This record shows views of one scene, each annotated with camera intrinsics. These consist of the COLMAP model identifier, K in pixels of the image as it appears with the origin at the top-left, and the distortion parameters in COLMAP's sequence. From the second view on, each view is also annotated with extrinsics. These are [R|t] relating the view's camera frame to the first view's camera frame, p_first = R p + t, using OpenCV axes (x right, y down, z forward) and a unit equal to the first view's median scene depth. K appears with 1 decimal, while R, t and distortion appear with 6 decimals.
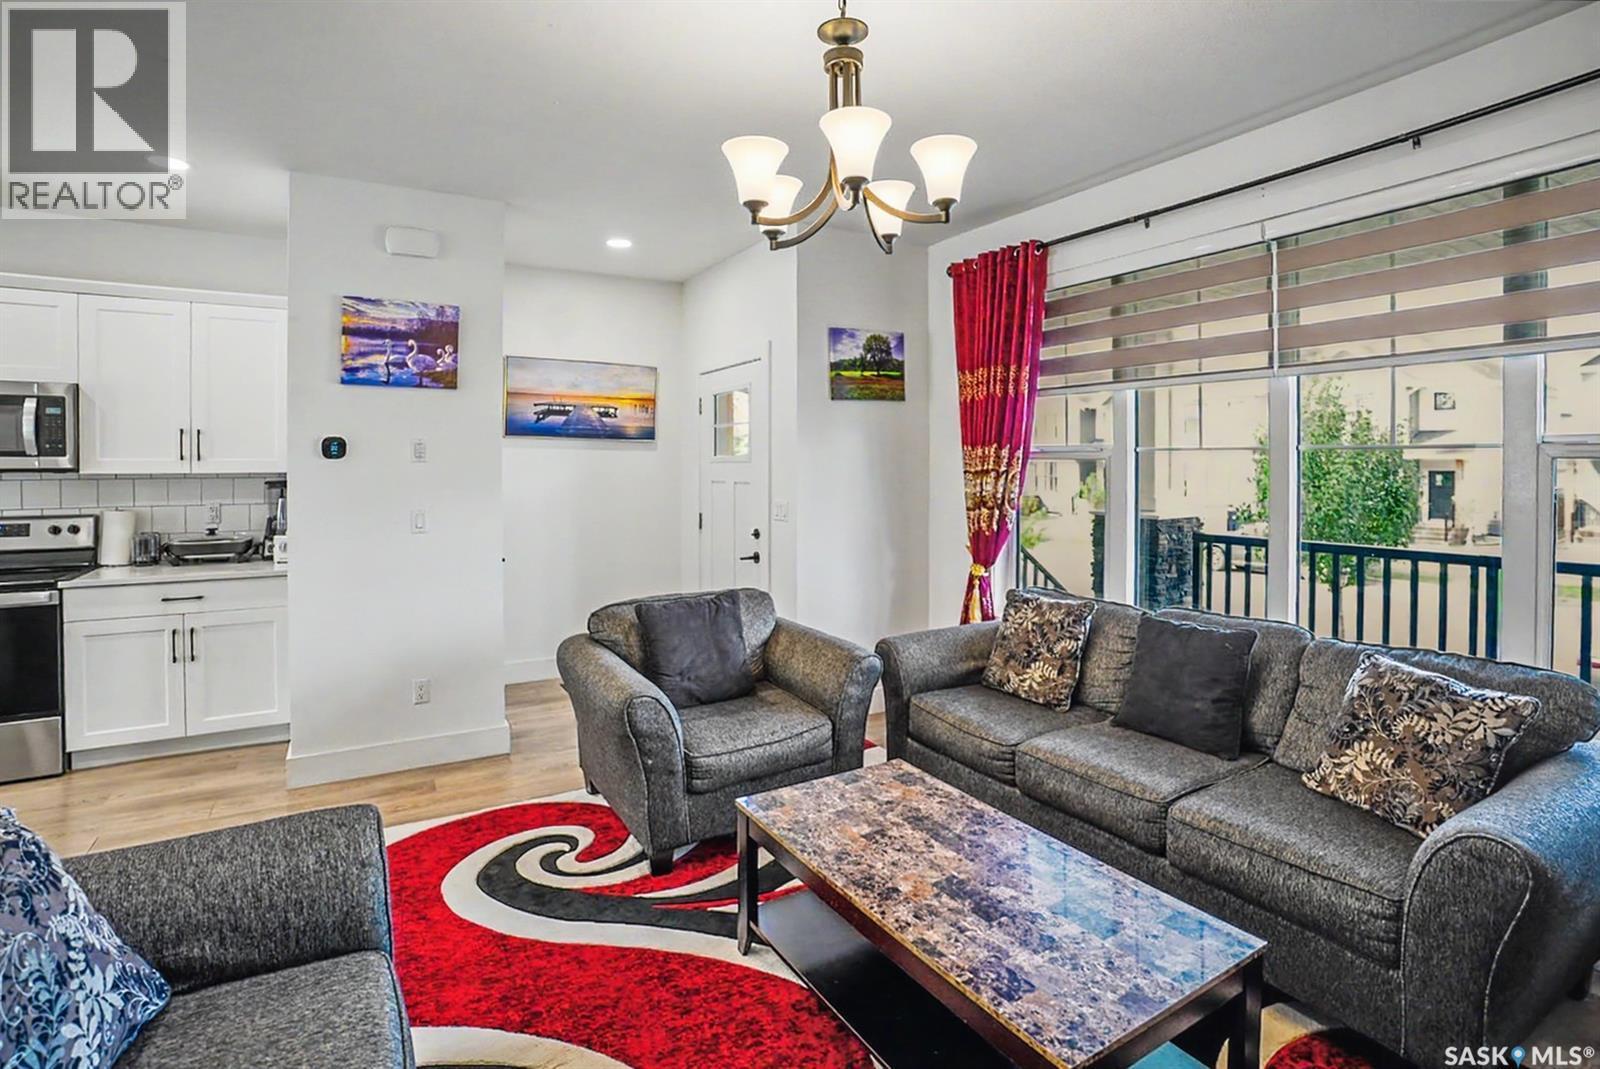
lens RADIAL K [[782.2, 0, 787.5], [0, 782.2, 457.4], [0, 0, 1]] dist [-0.067613, 0.029101]
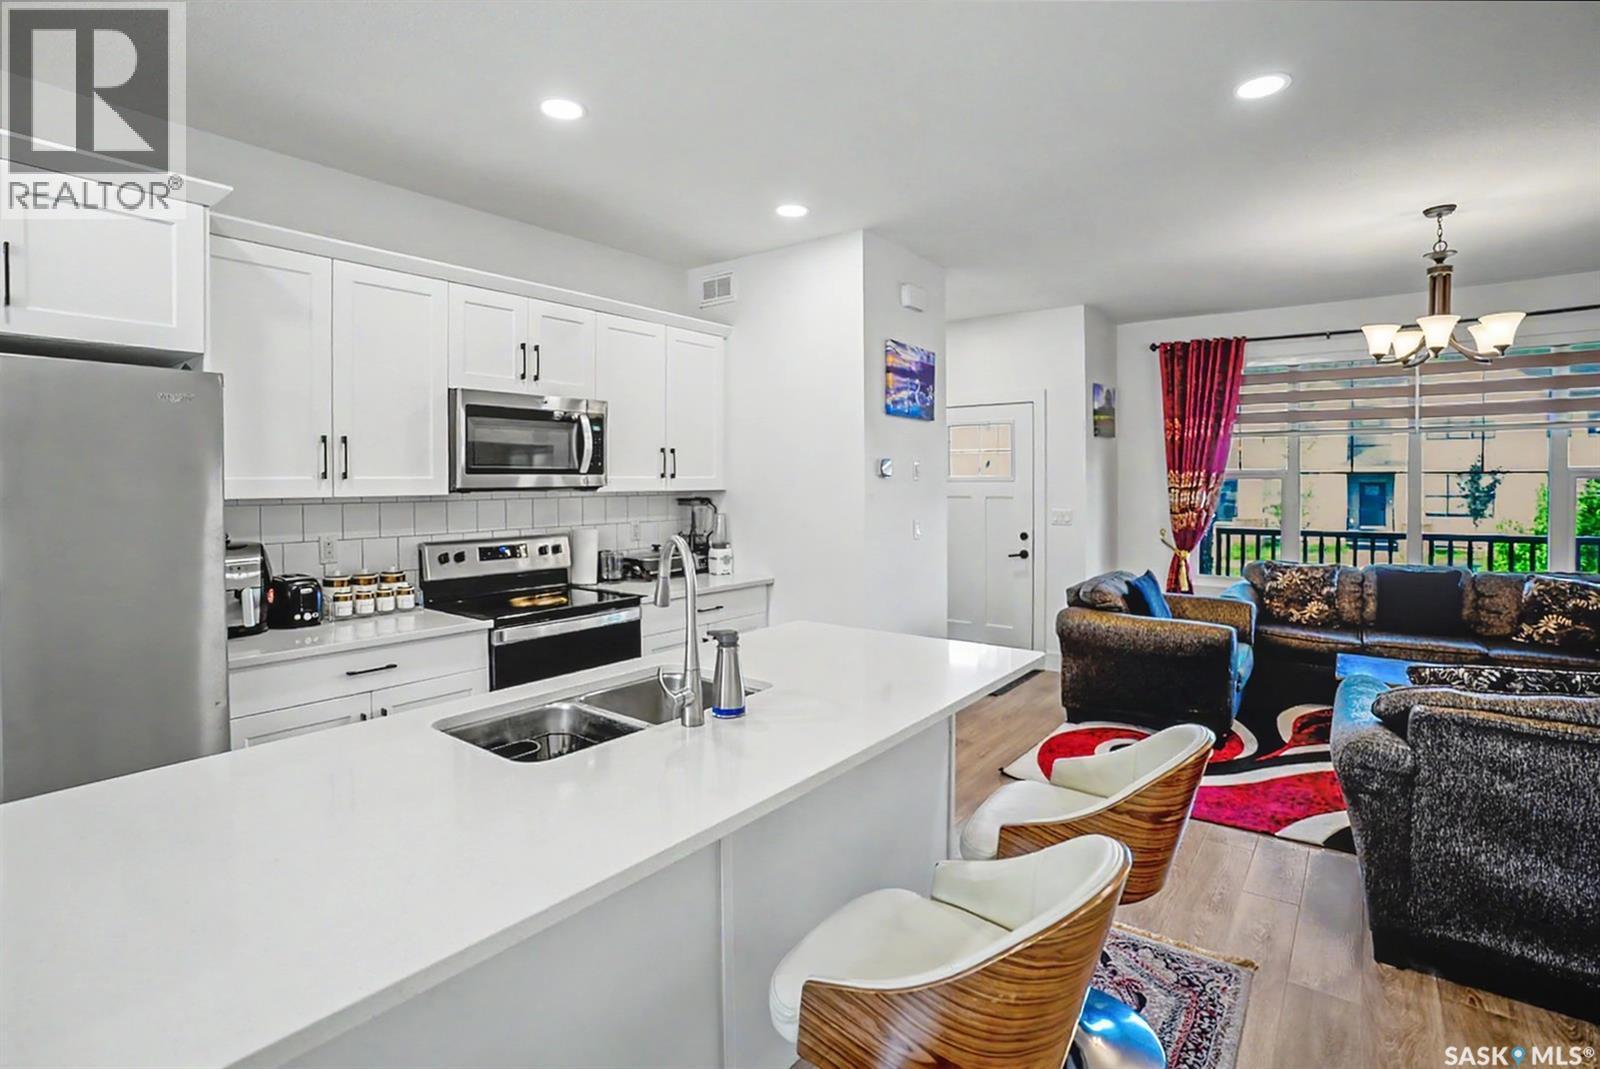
lens RADIAL K [[775.3, 0, 787.2], [0, 775.3, 488.8], [0, 0, 1]] dist [-0.072511, 0.030187]
pose [[0.919364, -0.003035, 0.393395, -1.305570], [-0.004627, 0.999818, 0.018528, -0.002961], [-0.393380, -0.018854, 0.919183, -0.038004]]
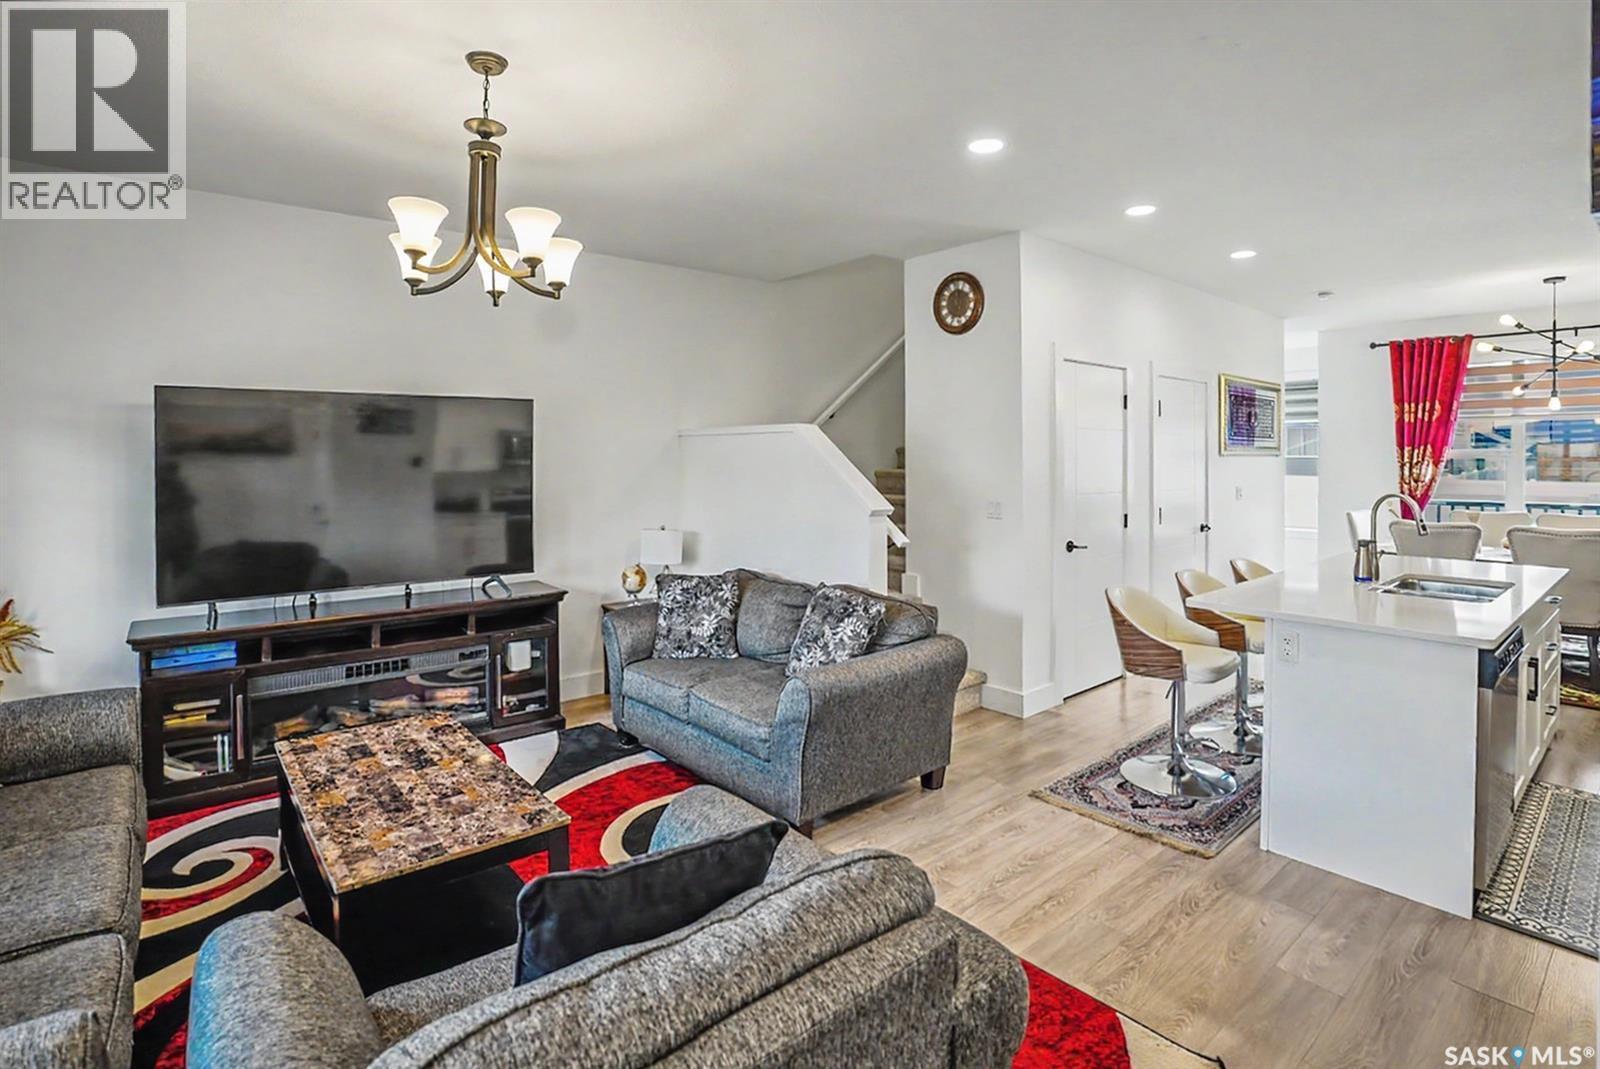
lens RADIAL K [[782.2, 0, 787.5], [0, 782.2, 457.4], [0, 0, 1]] dist [-0.067613, 0.029101]
pose [[-0.986328, 0.007524, -0.164620, -0.128527], [0.008723, 0.999940, -0.006563, -0.004379], [0.164561, -0.007910, -0.986335, 1.423390]]
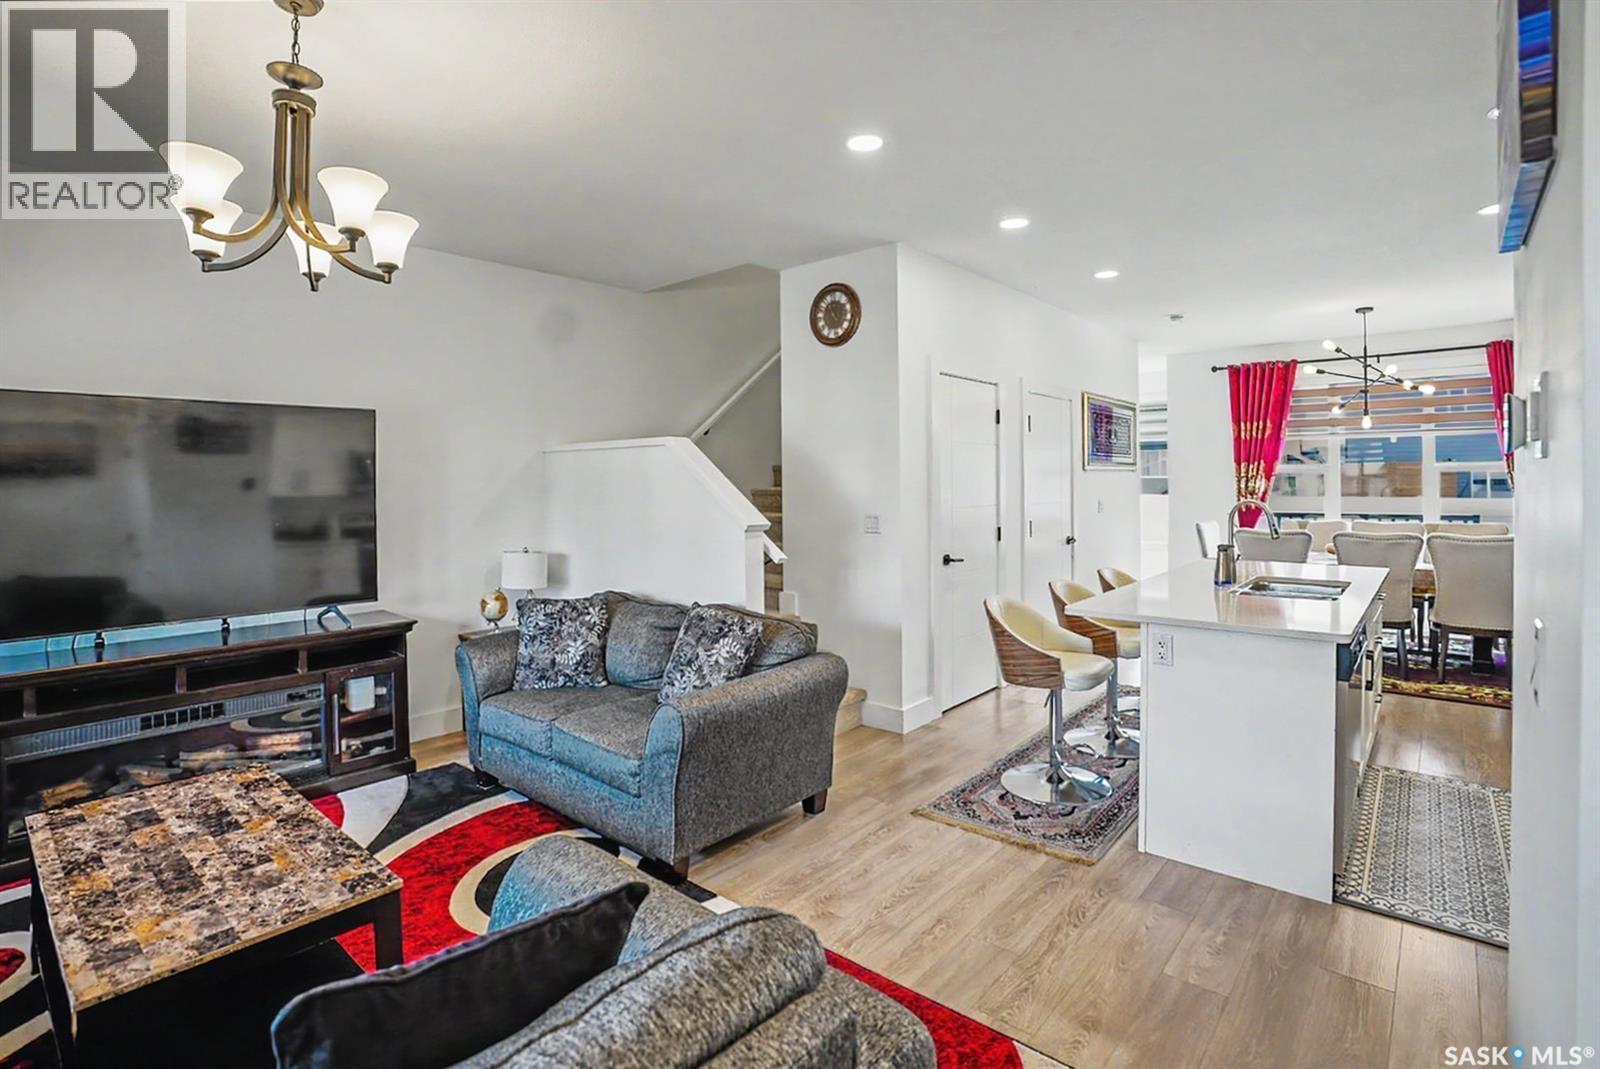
lens RADIAL K [[775.3, 0, 787.2], [0, 775.3, 488.8], [0, 0, 1]] dist [-0.072511, 0.030187]
pose [[-0.948576, 0.018211, -0.316024, -0.151015], [0.017913, 0.999832, 0.003847, 0.014720], [0.316041, -0.002012, -0.948743, 1.350629]]
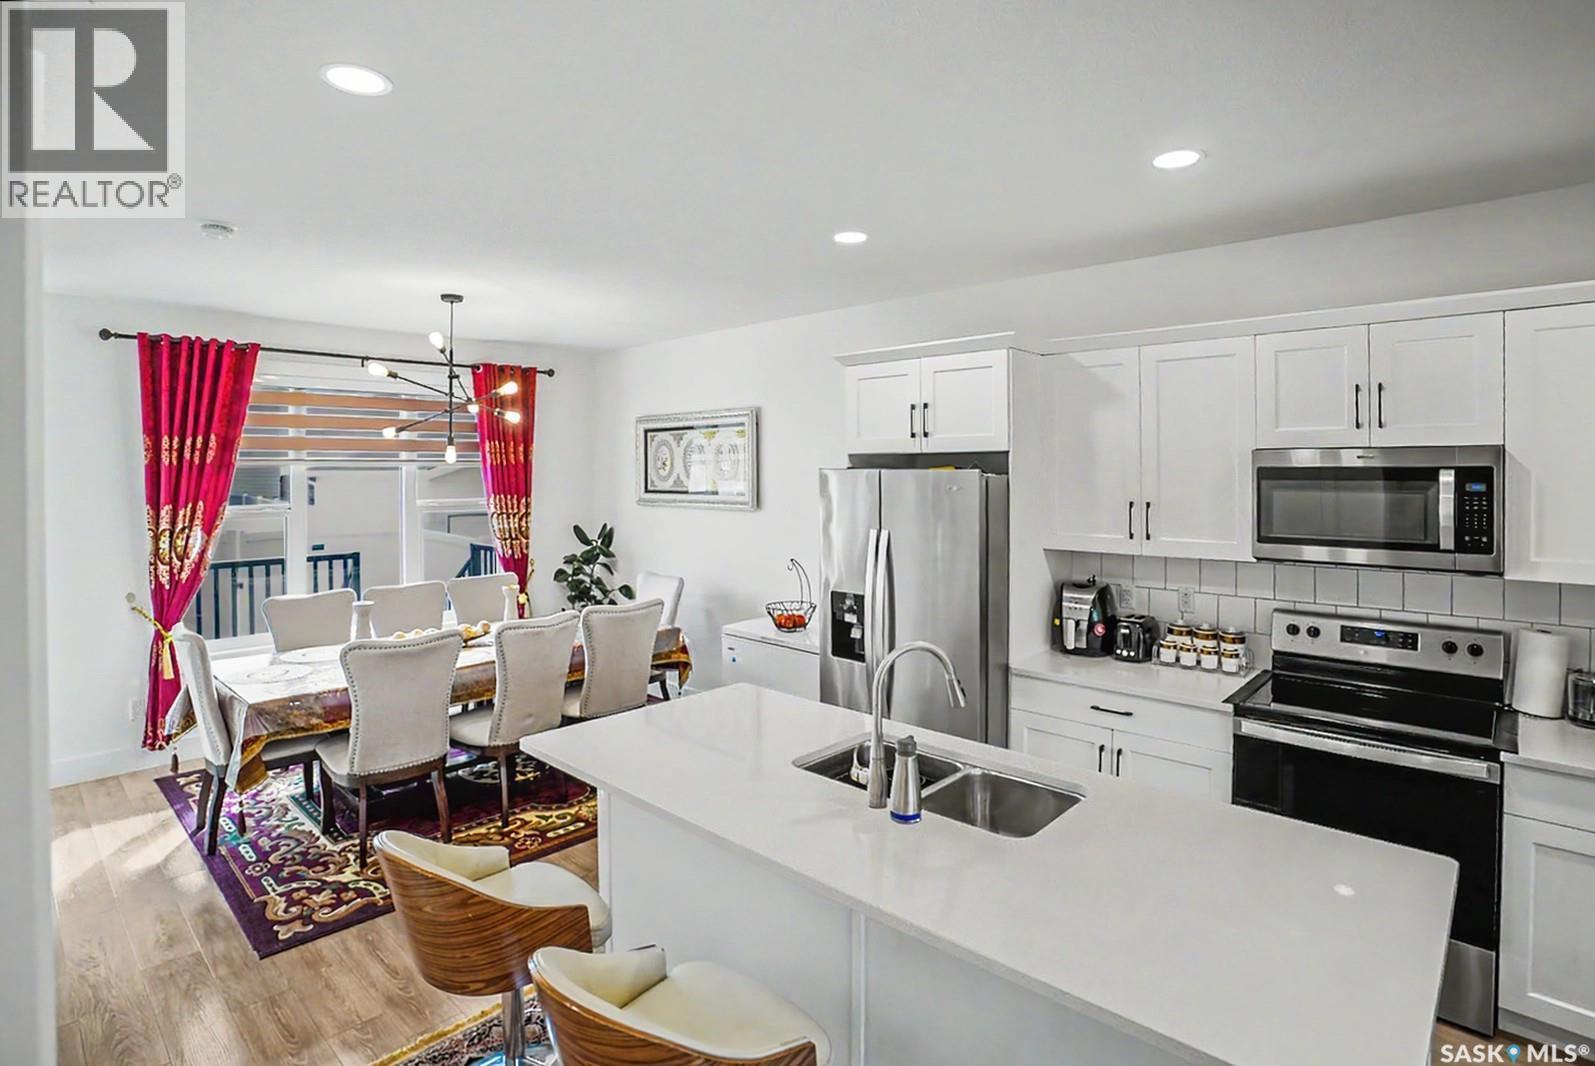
lens RADIAL K [[810.6, 0, 805.9], [0, 810.6, 476.4], [0, 0, 1]] dist [-0.087600, 0.035399]
pose [[0.307842, 0.010660, -0.951378, -0.563203], [0.005756, 0.999898, 0.013066, -0.096286], [0.951420, -0.009499, 0.307750, 0.233719]]
